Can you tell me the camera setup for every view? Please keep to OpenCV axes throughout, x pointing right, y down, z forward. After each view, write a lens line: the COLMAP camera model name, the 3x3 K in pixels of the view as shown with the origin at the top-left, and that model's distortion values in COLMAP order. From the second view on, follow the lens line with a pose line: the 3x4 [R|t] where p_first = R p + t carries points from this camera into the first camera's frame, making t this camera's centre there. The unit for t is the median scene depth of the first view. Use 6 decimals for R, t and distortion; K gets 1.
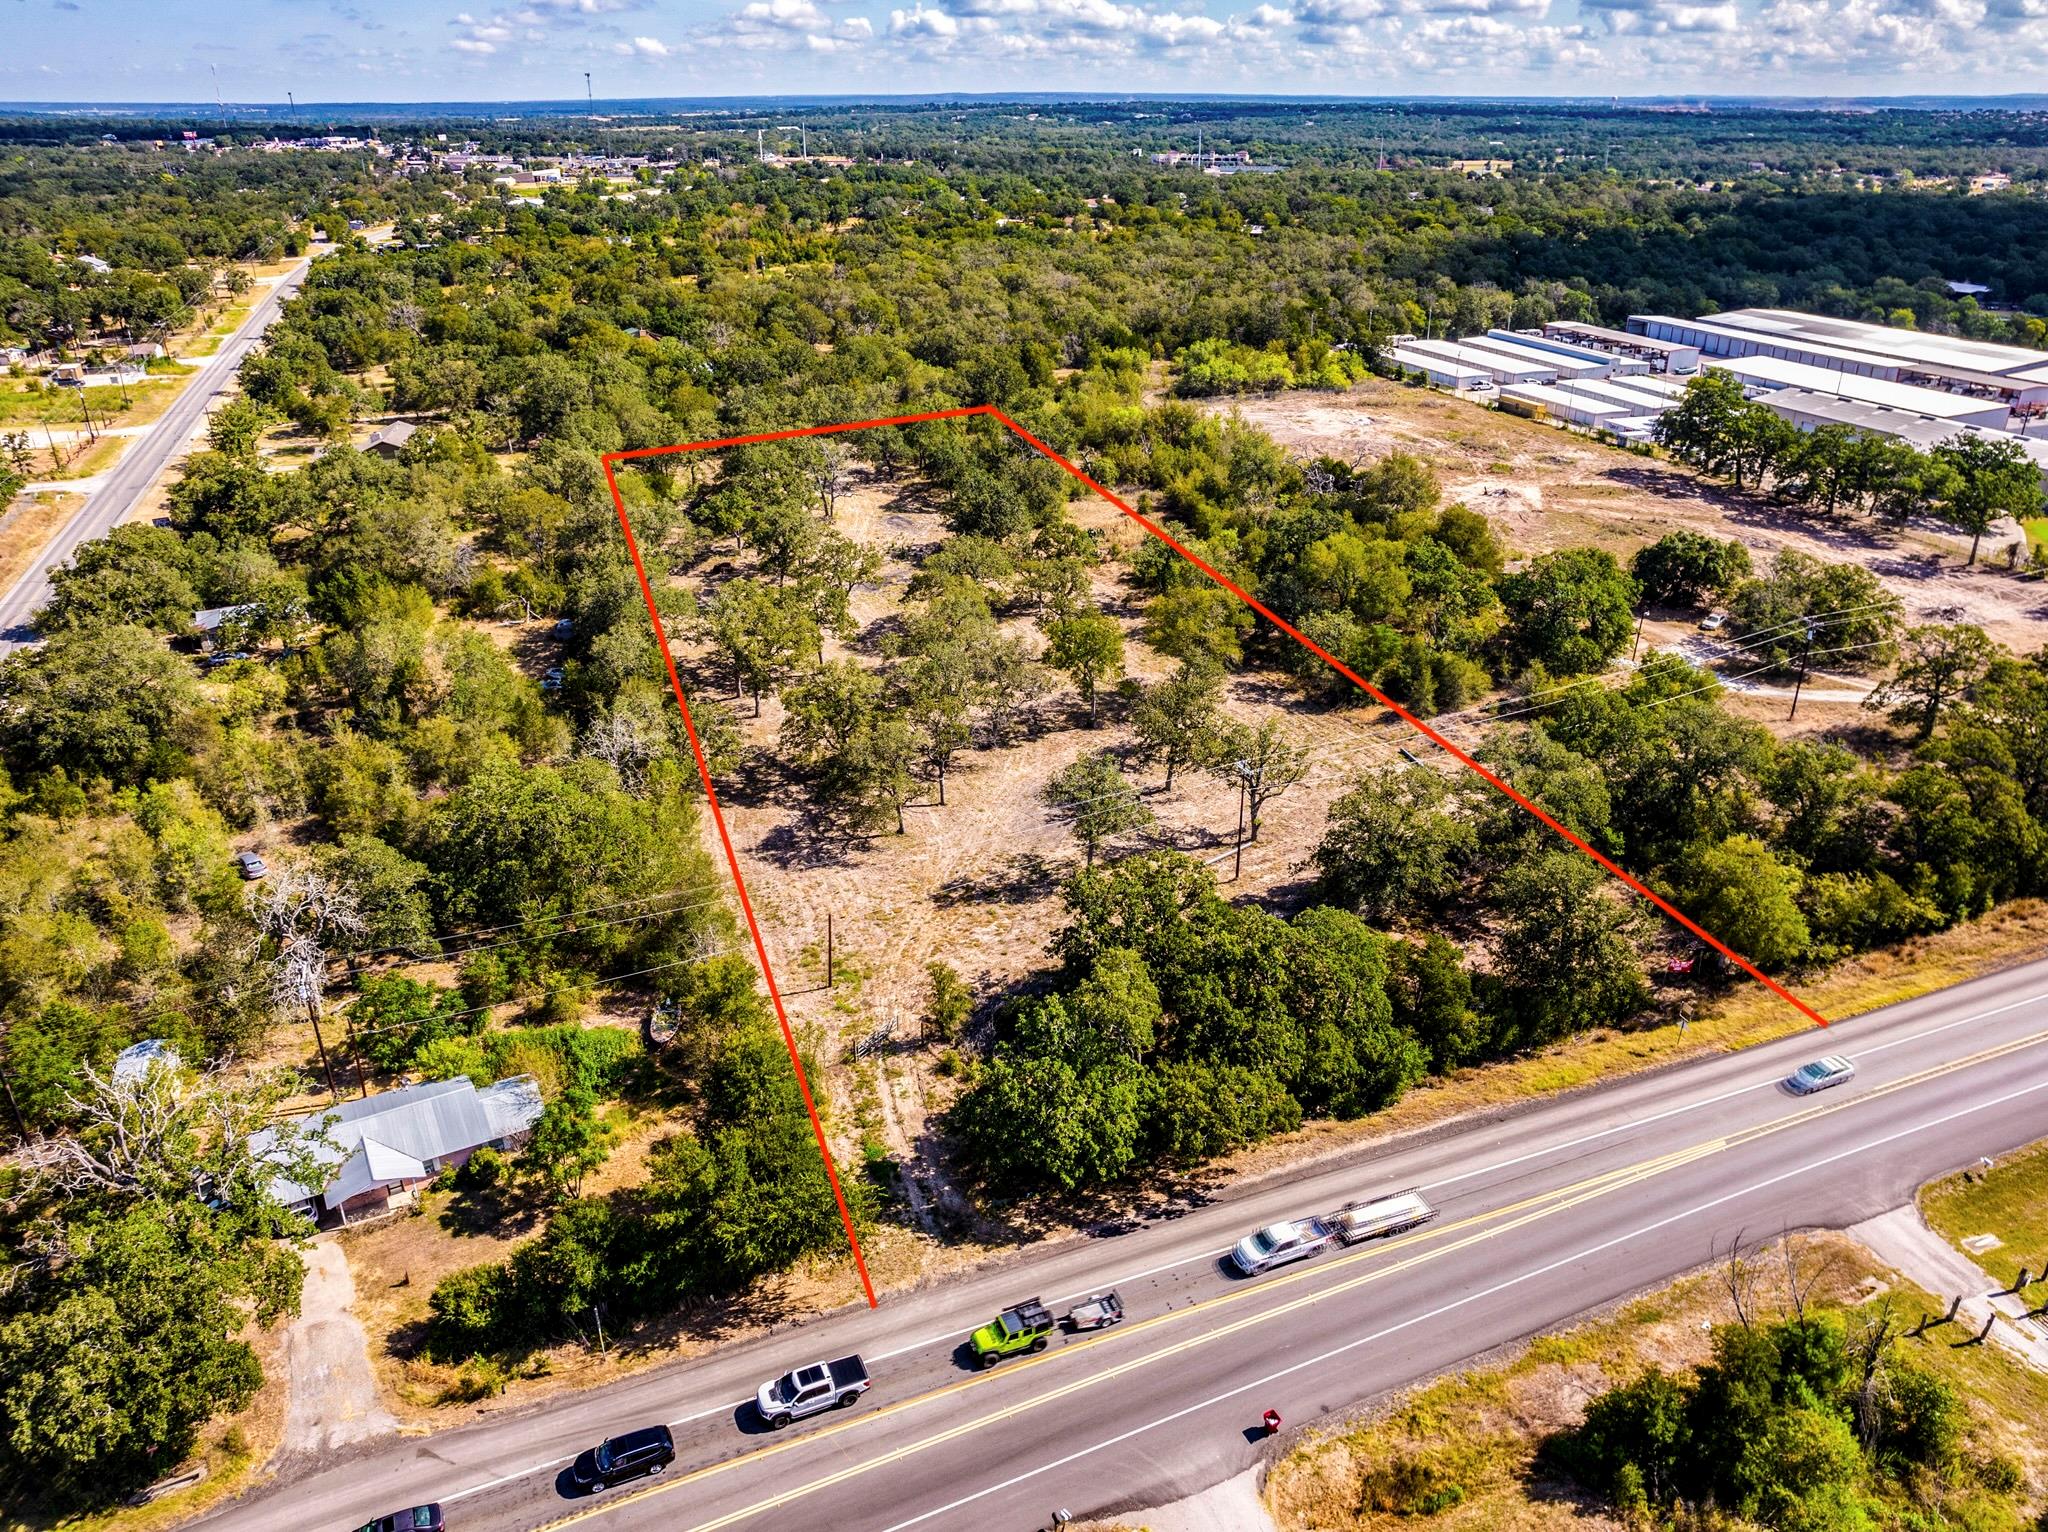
lens RADIAL K [[1432.8, 0, 1027.1], [0, 1432.8, 796.1], [0, 0, 1]] dist [-0.072321, 0.058410]
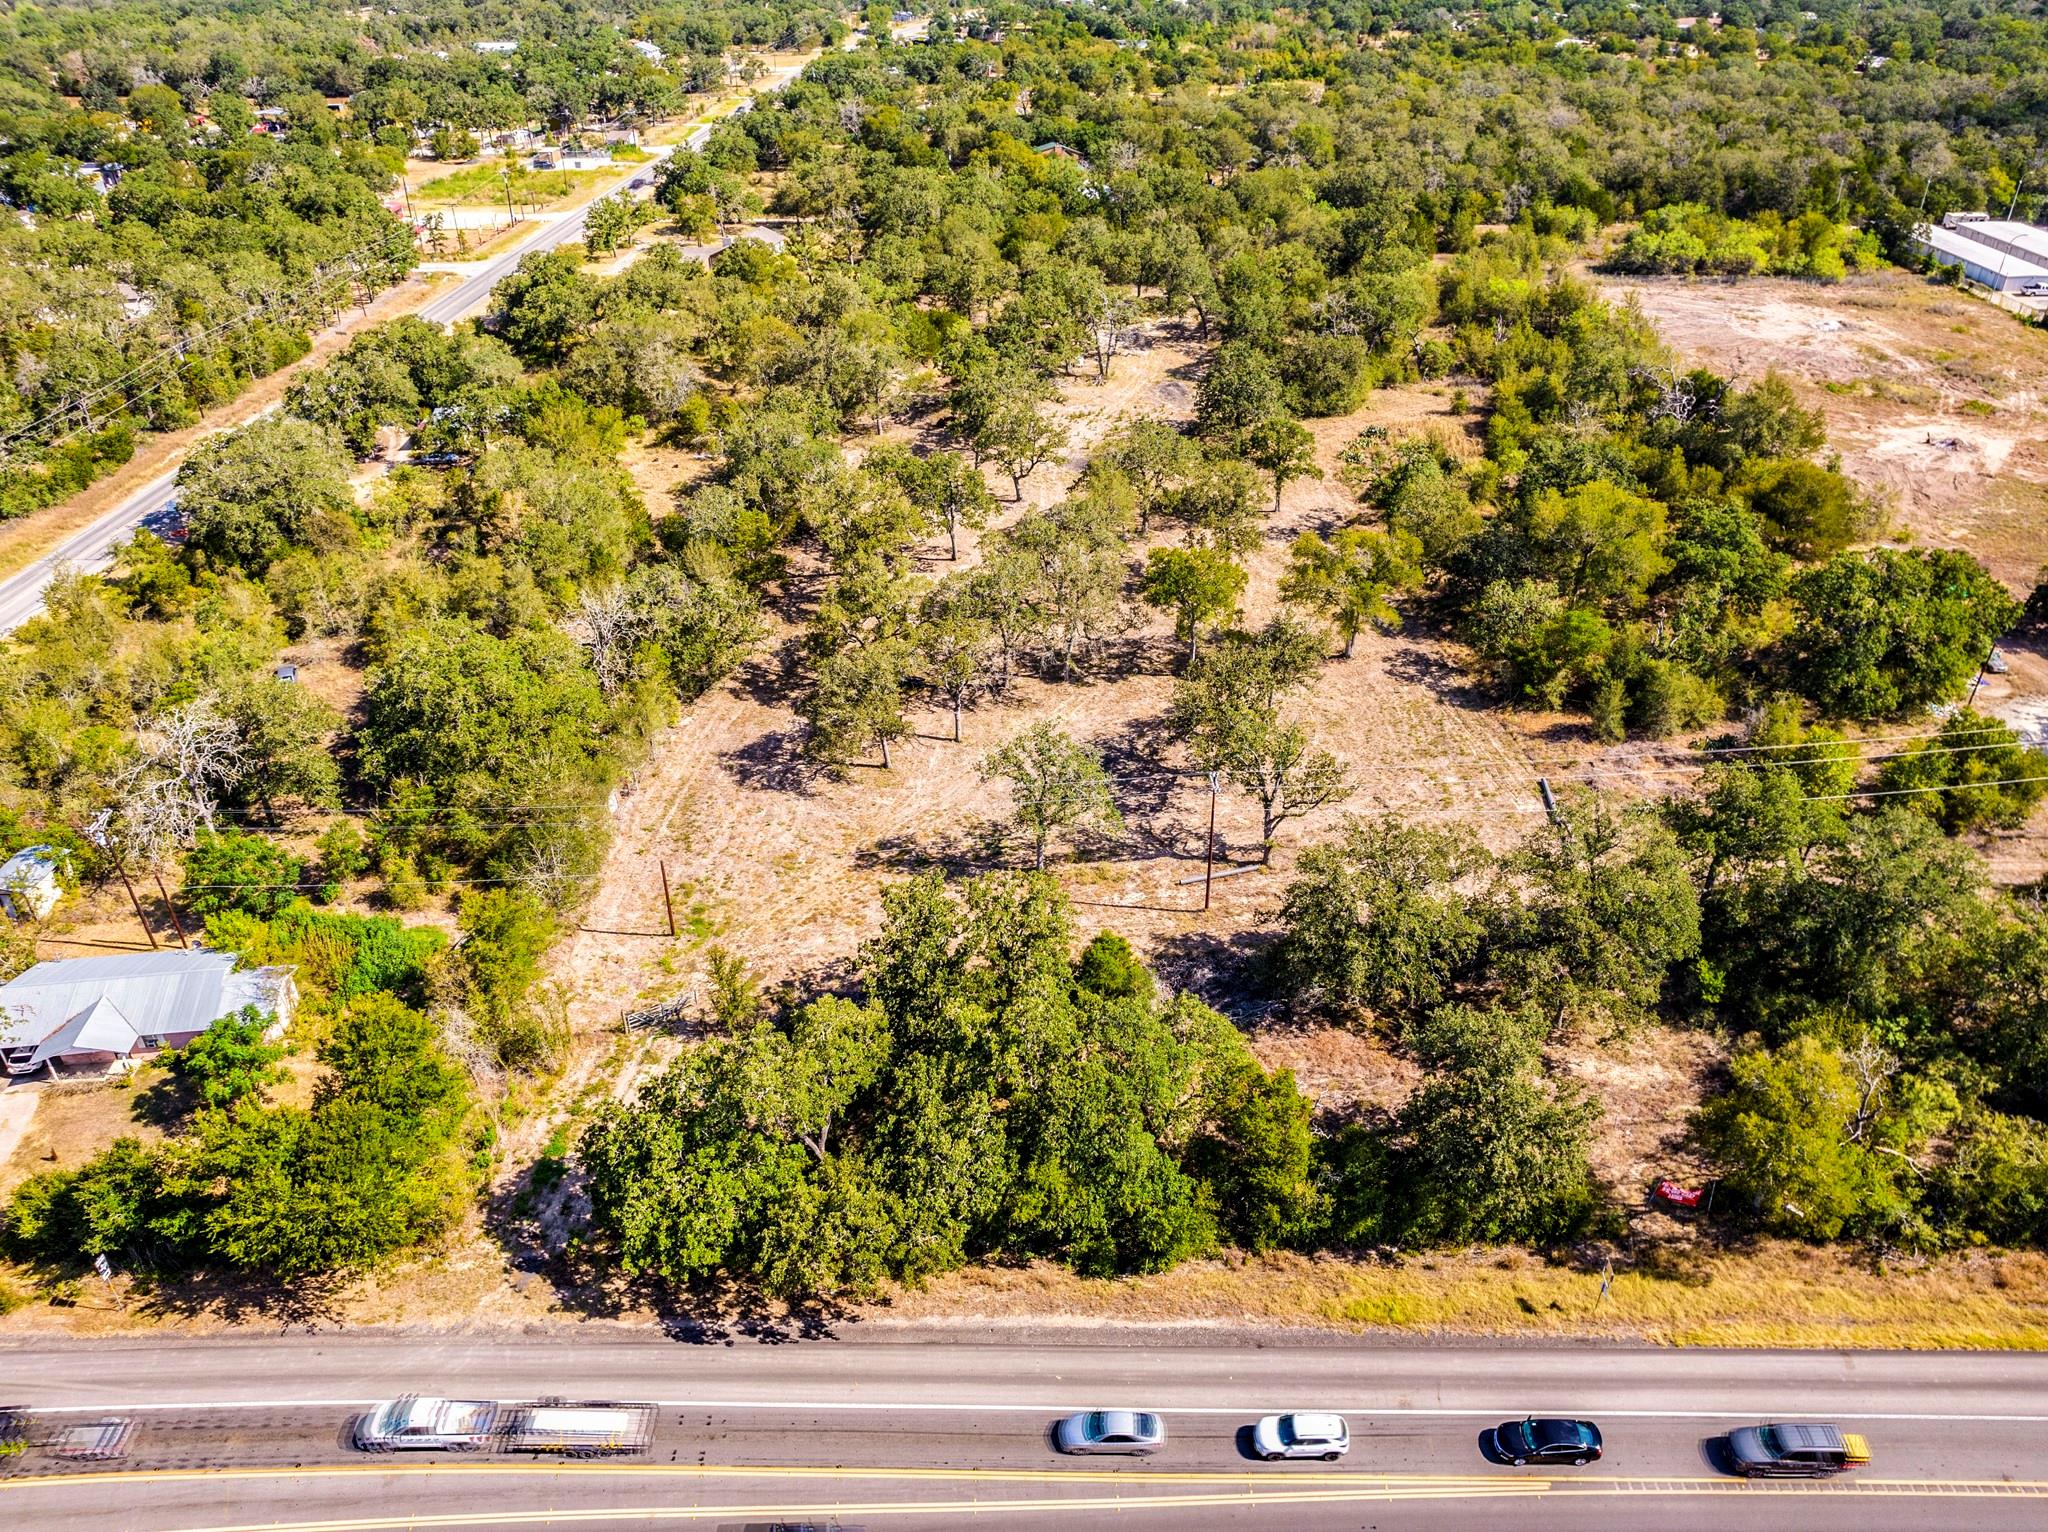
lens RADIAL K [[1432.8, 0, 1027.1], [0, 1432.8, 796.1], [0, 0, 1]] dist [-0.072321, 0.058410]
pose [[0.925340, 0.202900, -0.320278, 0.237790], [-0.165087, 0.976091, 0.141398, -0.081697], [0.341310, -0.077968, 0.936712, 0.168895]]
